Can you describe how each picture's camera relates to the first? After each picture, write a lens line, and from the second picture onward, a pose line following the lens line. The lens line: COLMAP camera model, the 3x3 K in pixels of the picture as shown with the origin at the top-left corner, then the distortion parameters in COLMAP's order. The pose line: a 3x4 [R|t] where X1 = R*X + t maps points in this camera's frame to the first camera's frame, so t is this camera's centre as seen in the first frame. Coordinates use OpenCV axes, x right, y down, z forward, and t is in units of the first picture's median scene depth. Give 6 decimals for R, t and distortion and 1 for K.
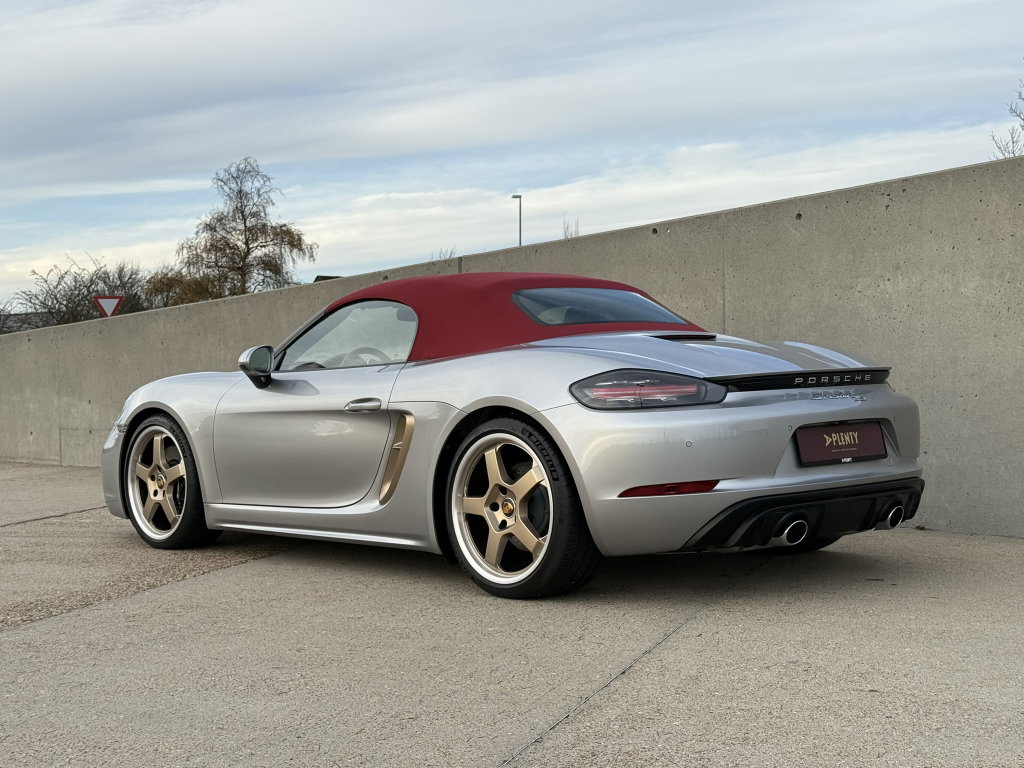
lens RADIAL K [[1736.2, 0, 512.0], [0, 1736.2, 384.0], [0, 0, 1]] dist [0.325364, -0.011184]
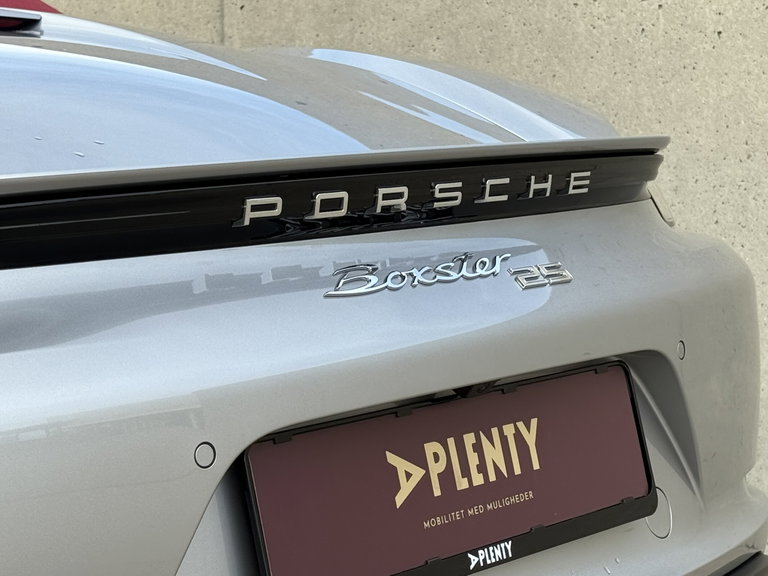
lens RADIAL K [[2336.6, 0, 384.0], [0, 2336.6, 288.0], [0, 0, 1]] dist [0.111191, 0.599677]
pose [[0.992687, -0.010777, 0.120232, 0.138328], [0.003446, 0.998131, 0.061014, -0.009019], [-0.120665, -0.060154, 0.990869, 0.692163]]
